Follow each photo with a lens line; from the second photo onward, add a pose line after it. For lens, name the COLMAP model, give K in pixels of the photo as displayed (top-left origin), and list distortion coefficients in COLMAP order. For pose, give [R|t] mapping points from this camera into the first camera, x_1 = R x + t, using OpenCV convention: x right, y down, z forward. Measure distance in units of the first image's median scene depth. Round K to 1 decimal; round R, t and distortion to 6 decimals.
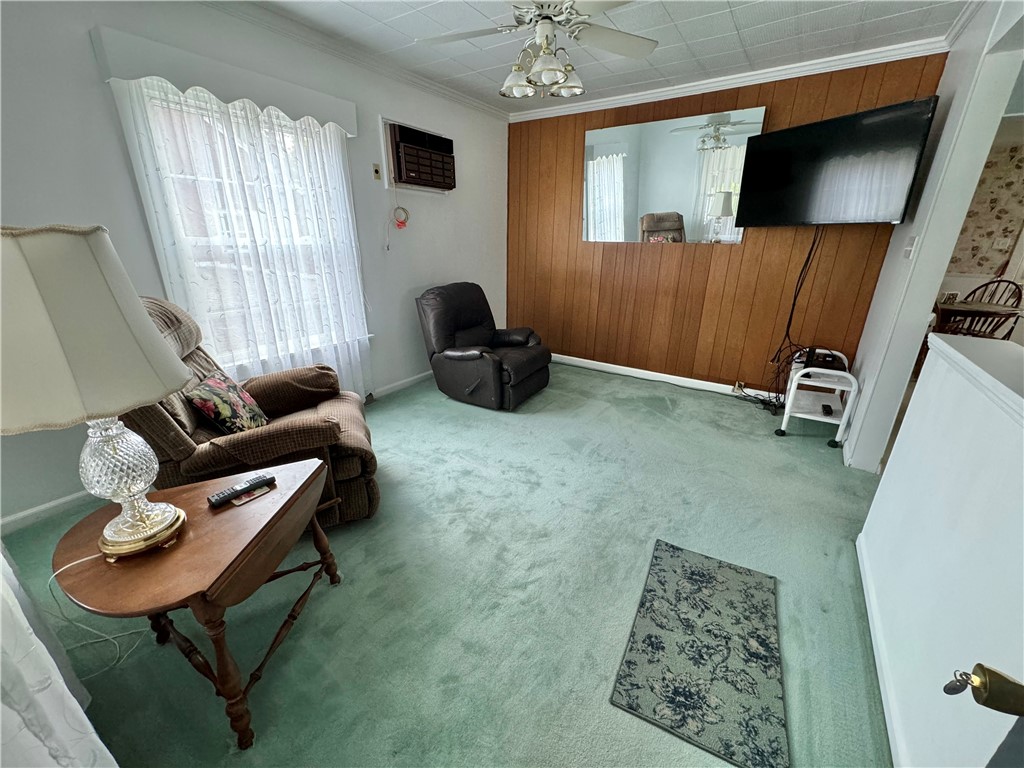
lens RADIAL K [[407.4, 0, 509.4], [0, 407.4, 385.1], [0, 0, 1]] dist [-0.001533, 0.000004]
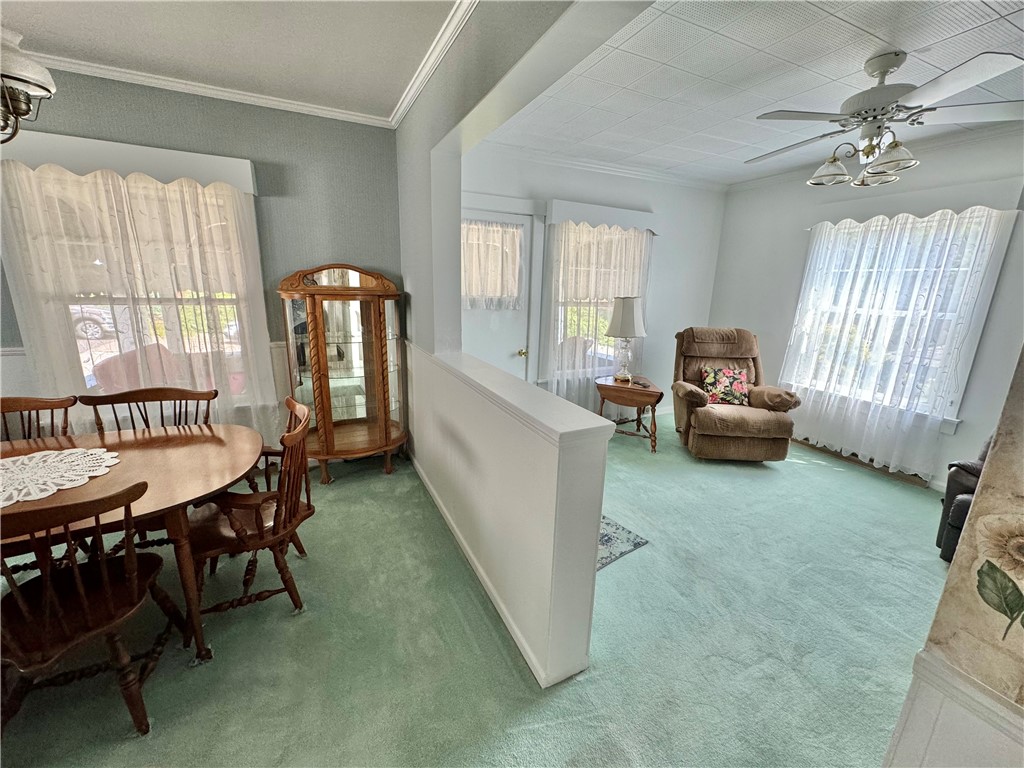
lens RADIAL K [[407.4, 0, 512.7], [0, 407.4, 384.8], [0, 0, 1]] dist [-0.001533, 0.000004]
pose [[-0.503092, 0.183917, -0.844436, 0.841277], [-0.327731, 0.863513, 0.383325, -0.204501], [0.799682, 0.469596, -0.374151, 0.503748]]
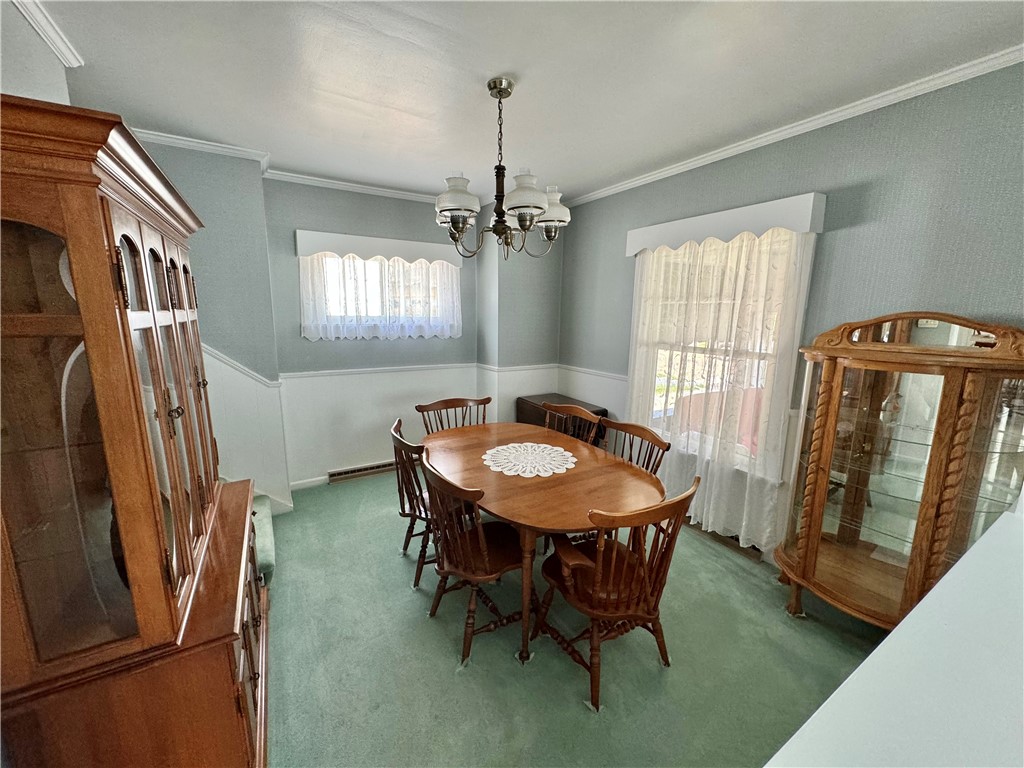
lens RADIAL K [[407.4, 0, 514.2], [0, 407.4, 384.0], [0, 0, 1]] dist [-0.001533, 0.000004]
pose [[-0.911881, -0.099282, 0.398266, 0.523900], [0.117434, 0.866638, 0.484920, -0.216189], [-0.393297, 0.488959, -0.778612, 0.441305]]
